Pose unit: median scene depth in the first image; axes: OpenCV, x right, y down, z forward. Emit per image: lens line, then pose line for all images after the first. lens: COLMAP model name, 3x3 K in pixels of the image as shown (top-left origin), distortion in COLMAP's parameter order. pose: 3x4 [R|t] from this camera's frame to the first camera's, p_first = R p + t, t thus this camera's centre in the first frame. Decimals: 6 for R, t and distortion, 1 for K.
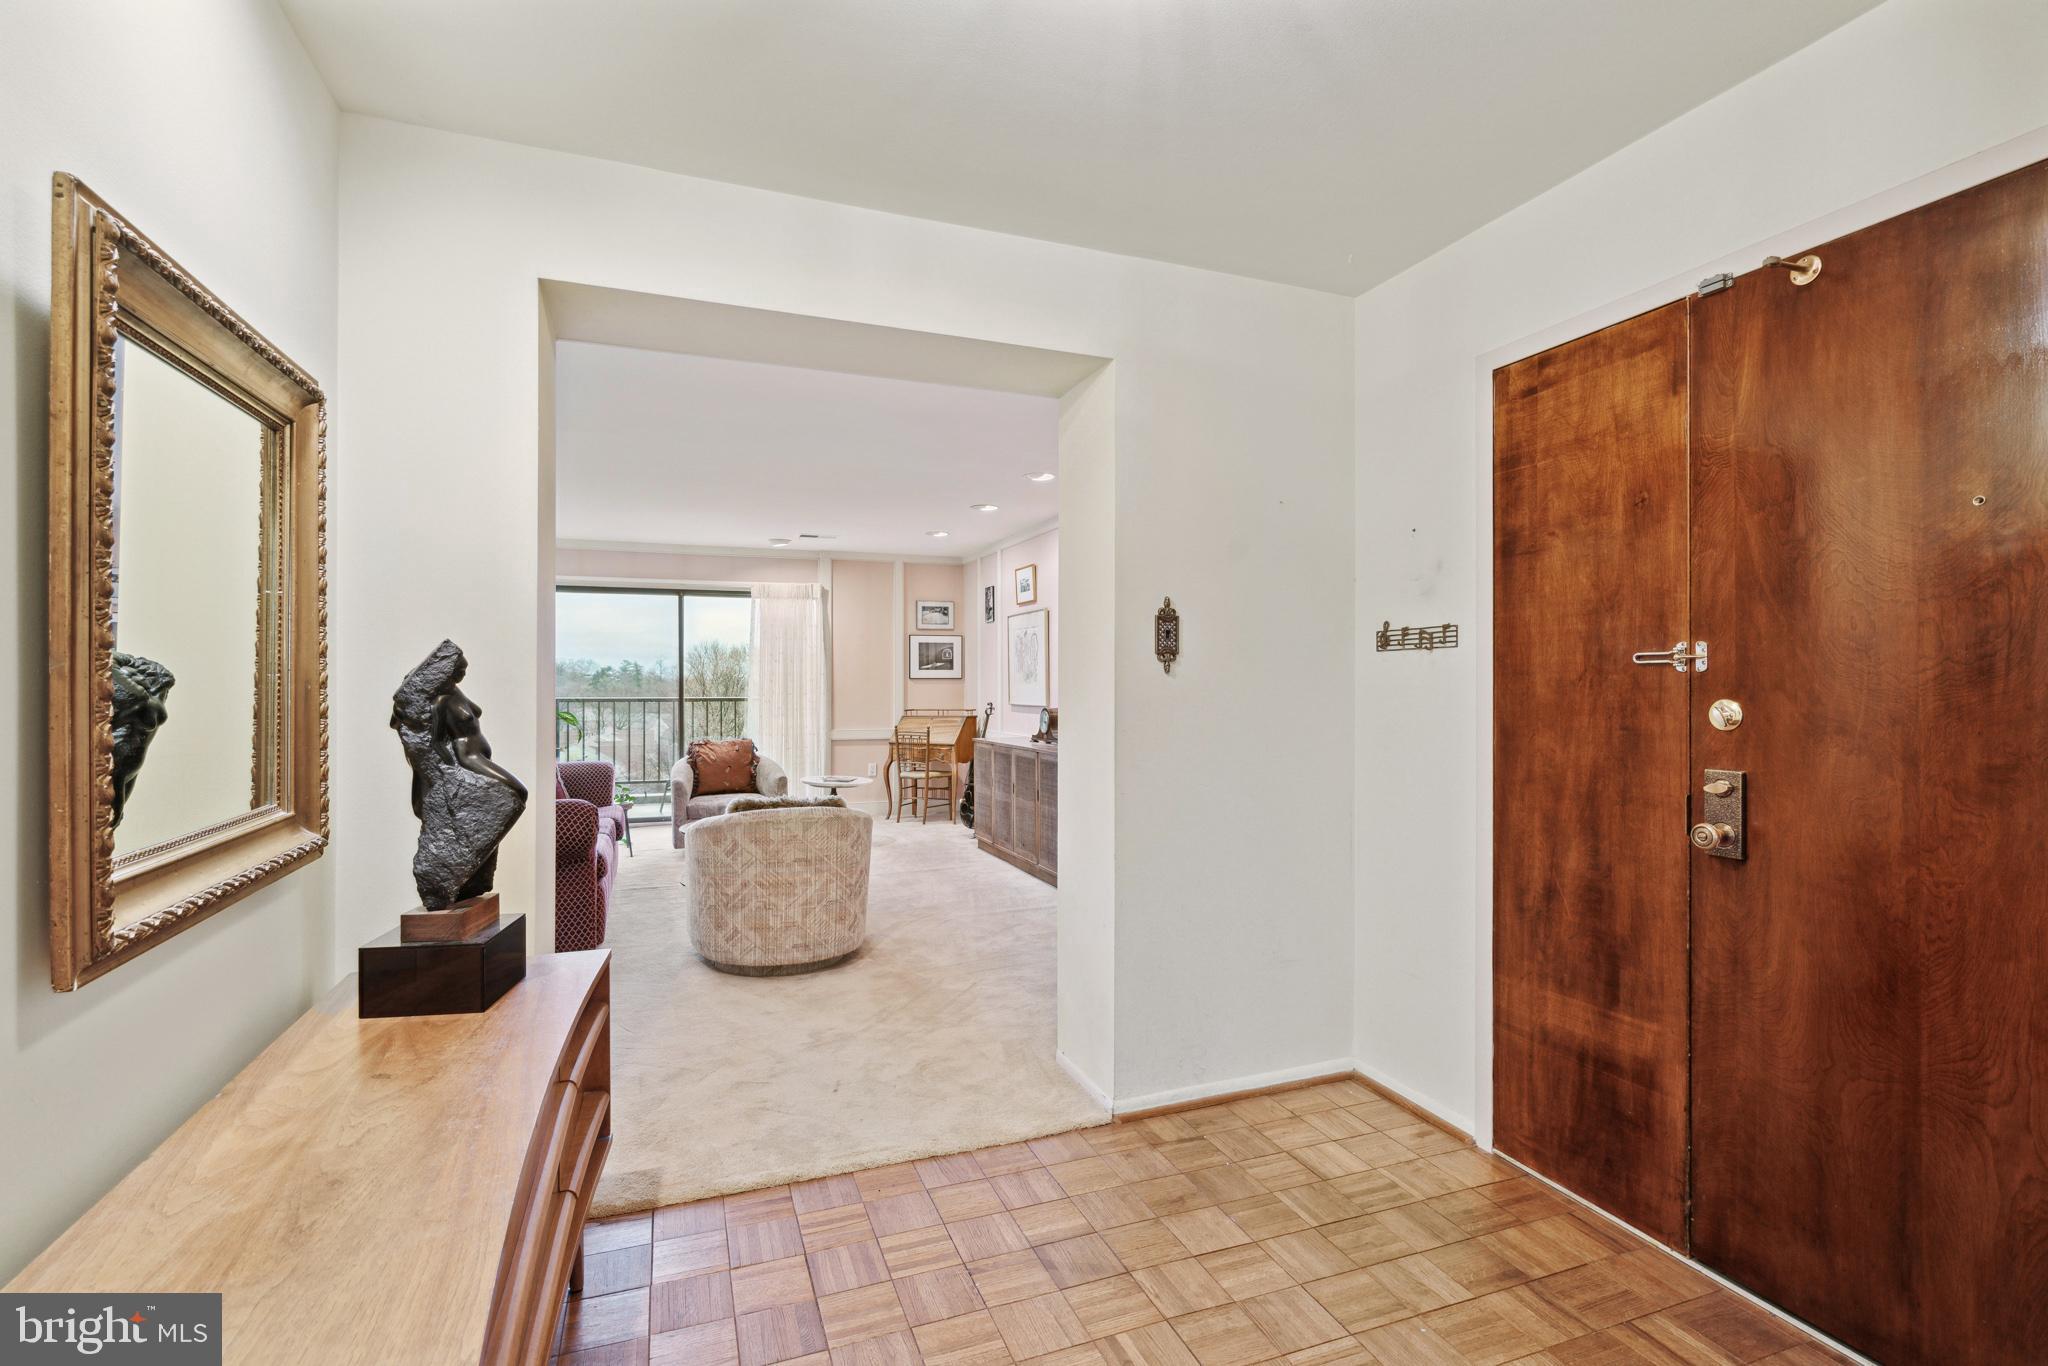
lens RADIAL K [[925.1, 0, 1034.6], [0, 925.1, 681.8], [0, 0, 1]] dist [-0.005257, 0.000577]
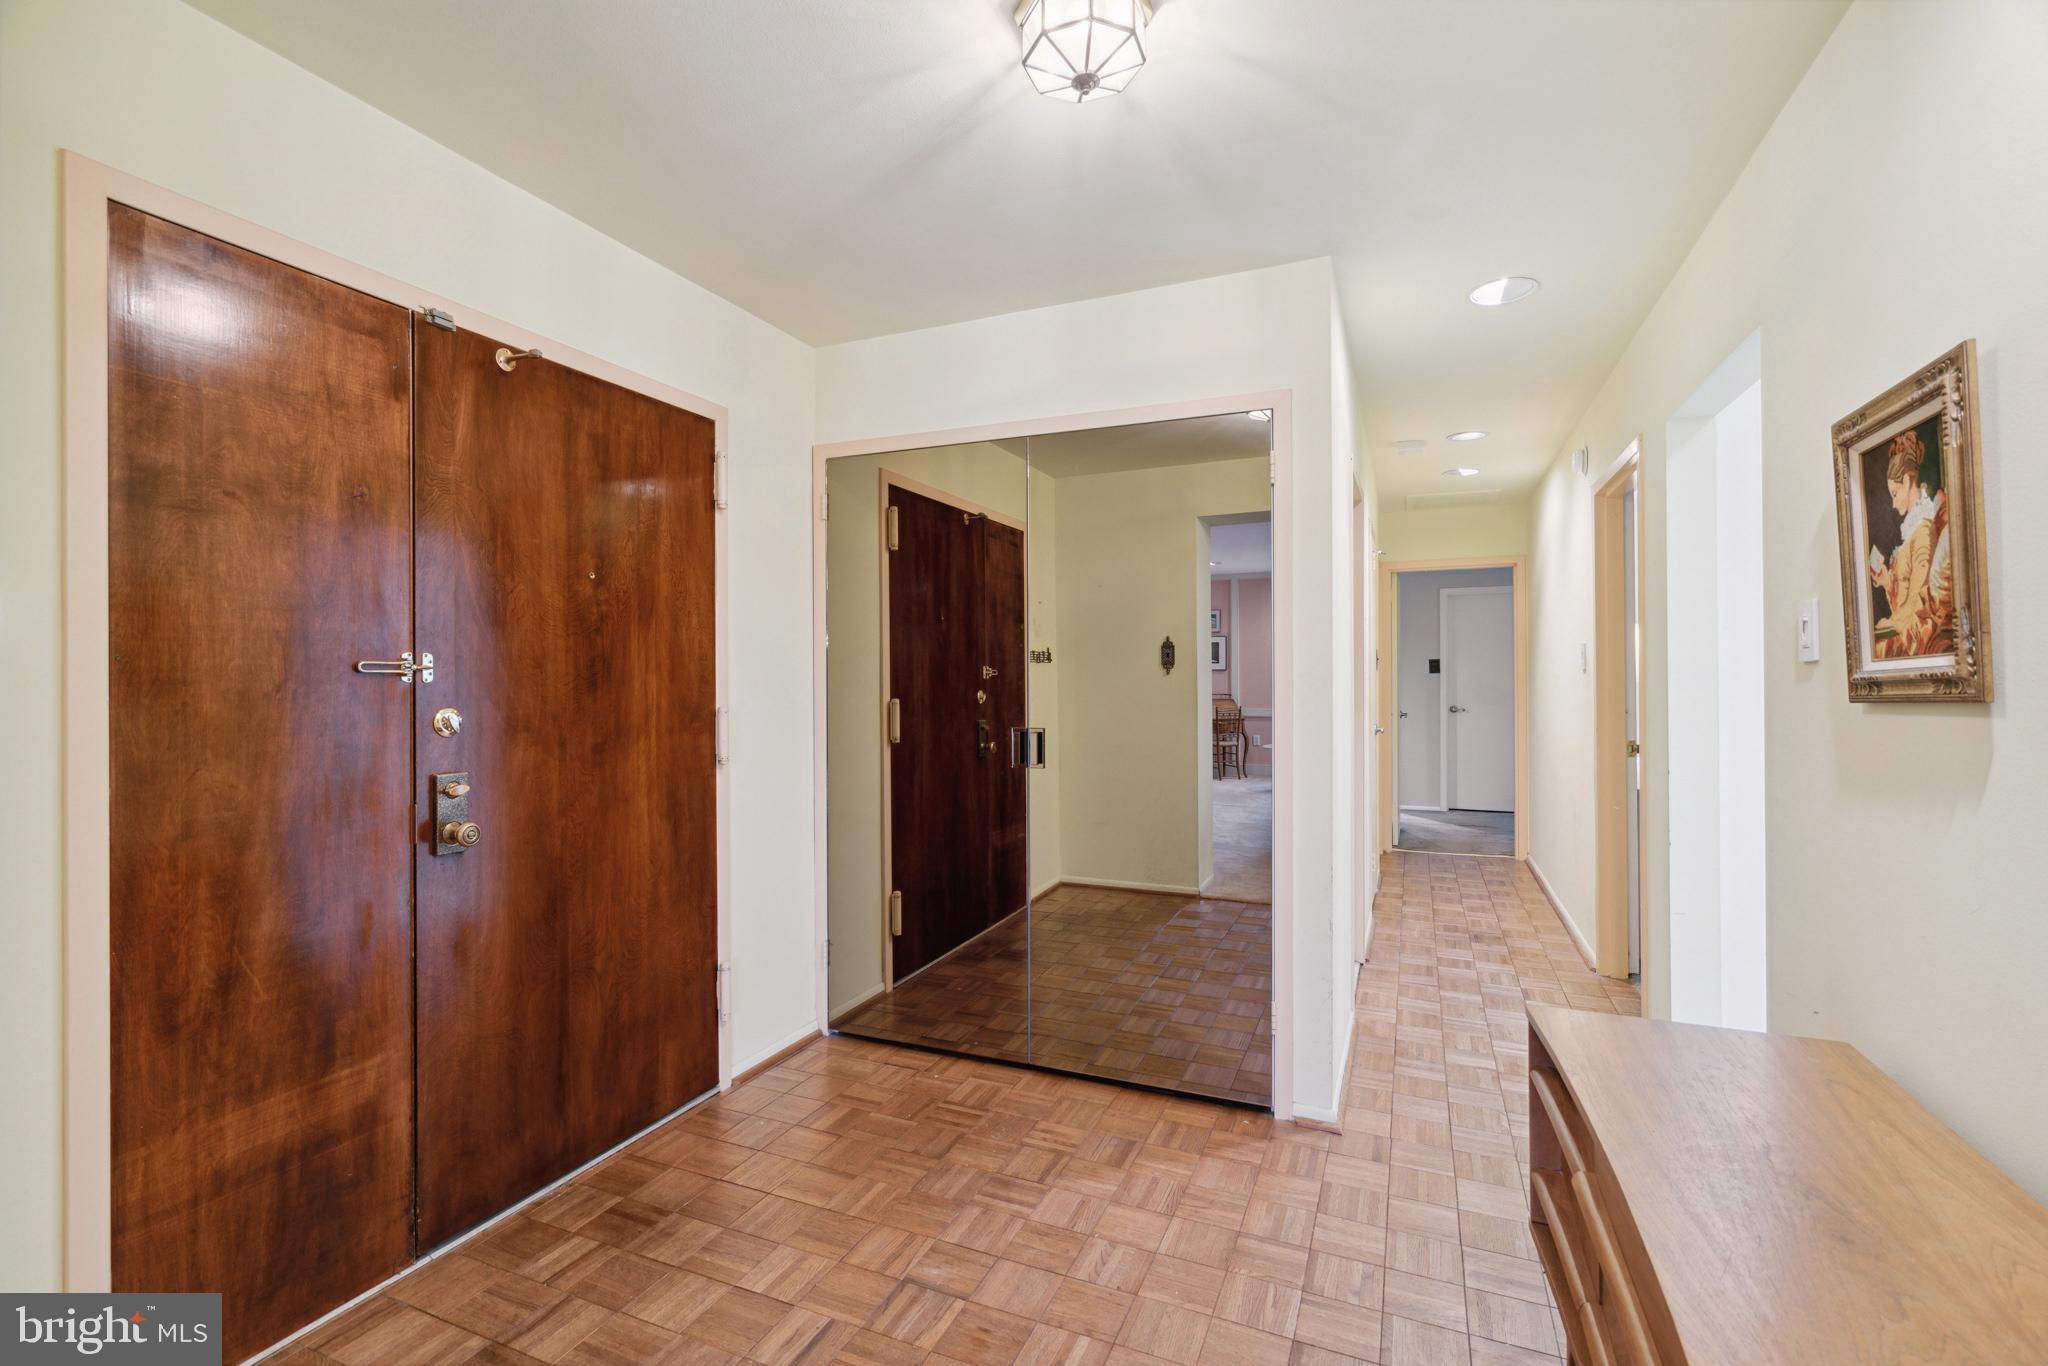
lens RADIAL K [[925.1, 0, 993.5], [0, 925.1, 676.4], [0, 0, 1]] dist [-0.005257, 0.000577]
pose [[-0.694218, 0.004735, 0.719749, -0.390499], [0.000866, 0.999983, -0.005744, -0.009245], [-0.719764, -0.003364, -0.694211, 1.057700]]
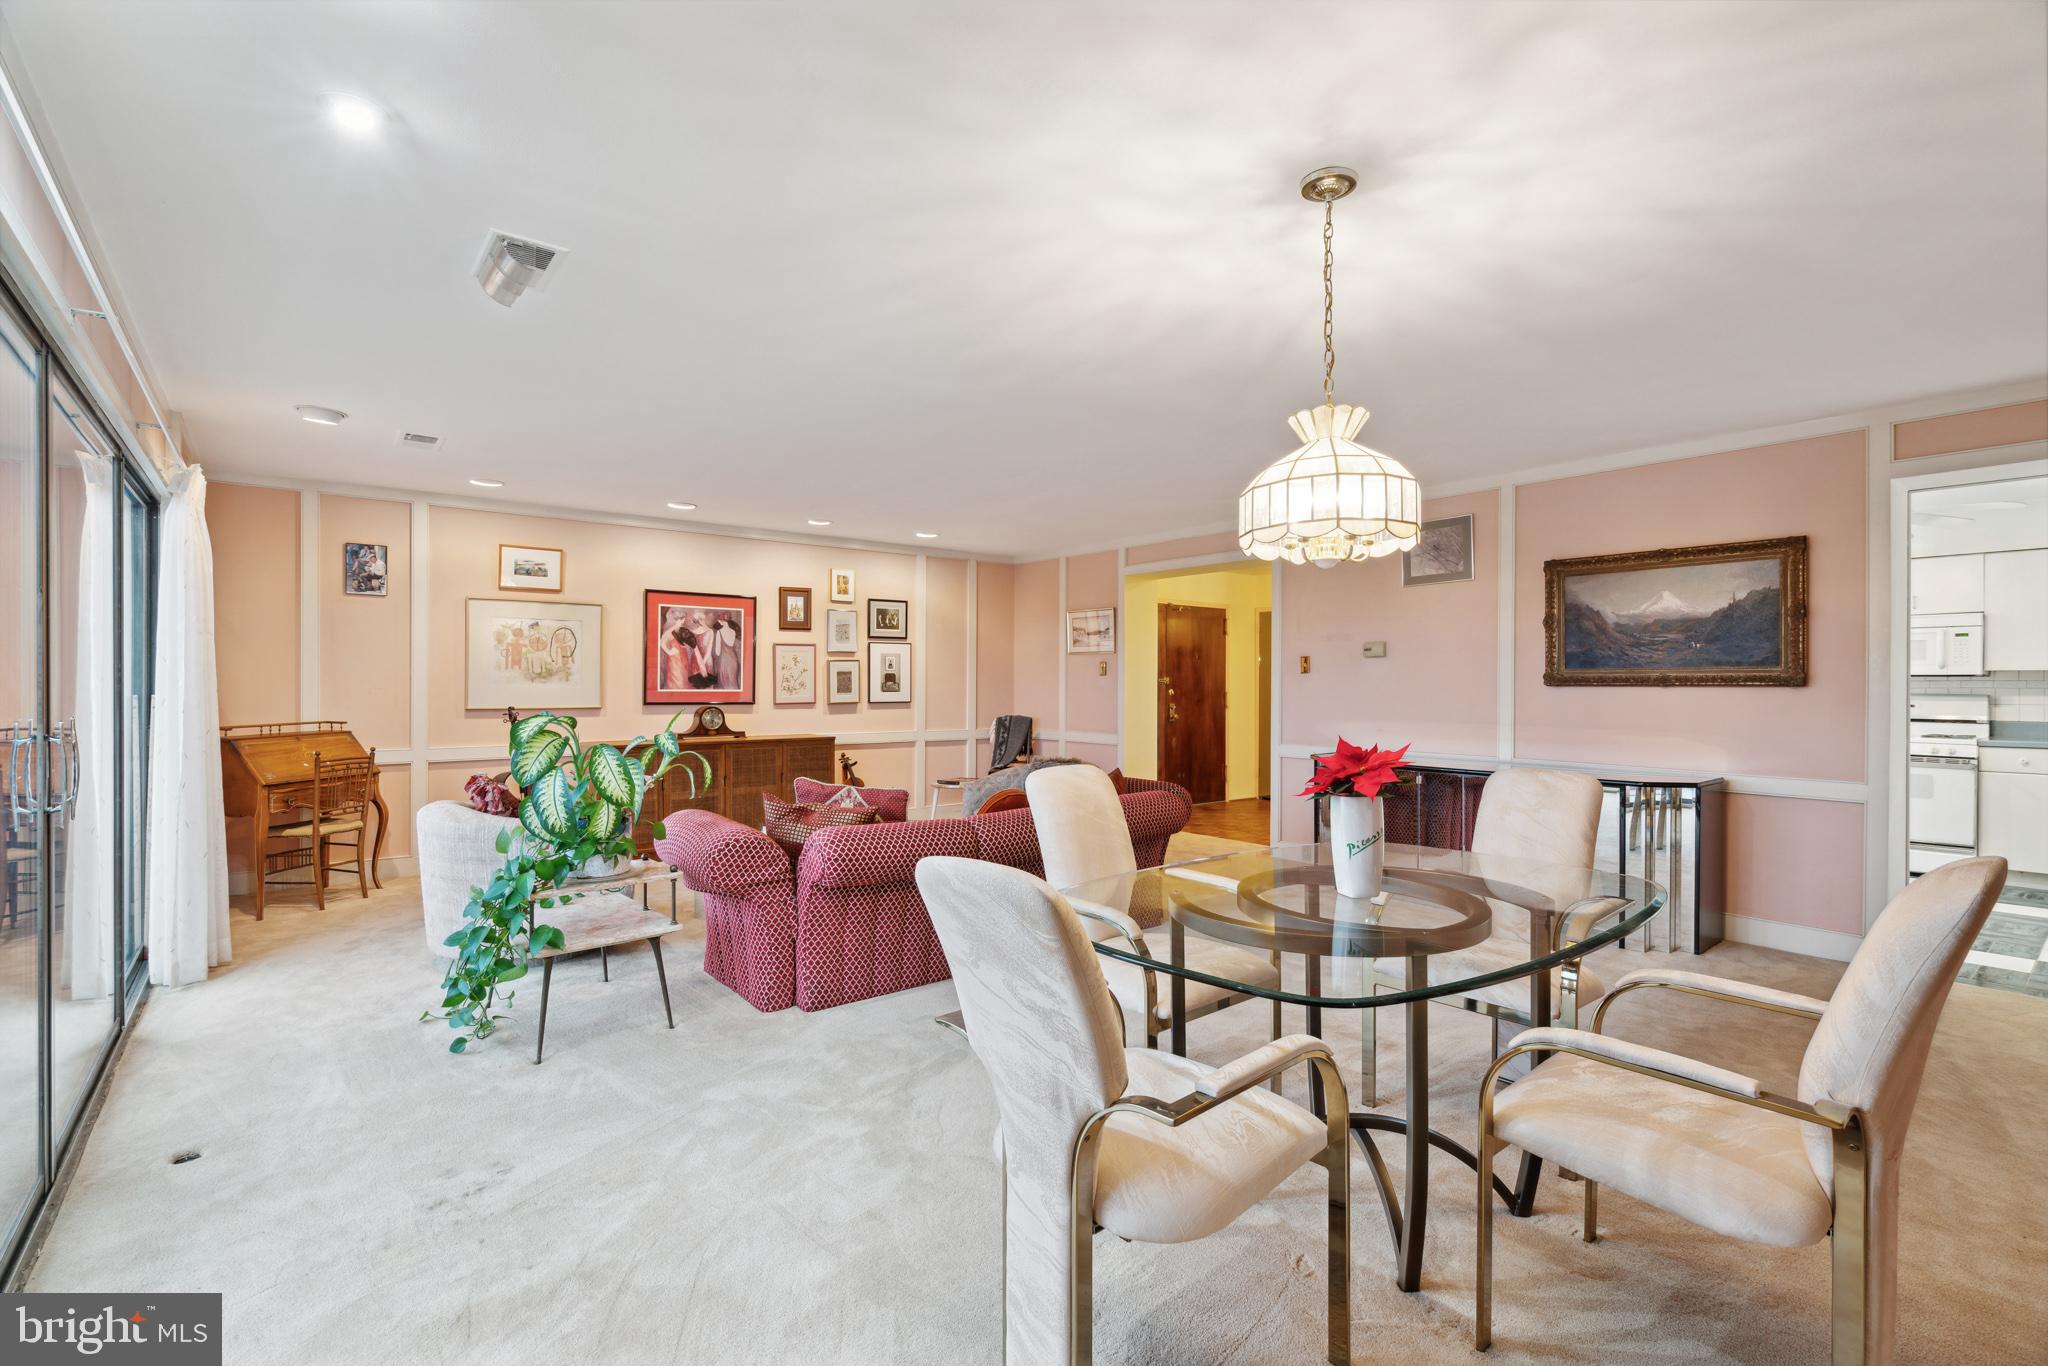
lens RADIAL K [[925.1, 0, 1005.3], [0, 925.1, 682.8], [0, 0, 1]] dist [-0.005257, 0.000577]
pose [[-0.279719, 0.001433, 0.960081, -3.032776], [-0.005396, 0.999981, -0.003065, 0.003505], [-0.960067, -0.006038, -0.279706, 2.624459]]
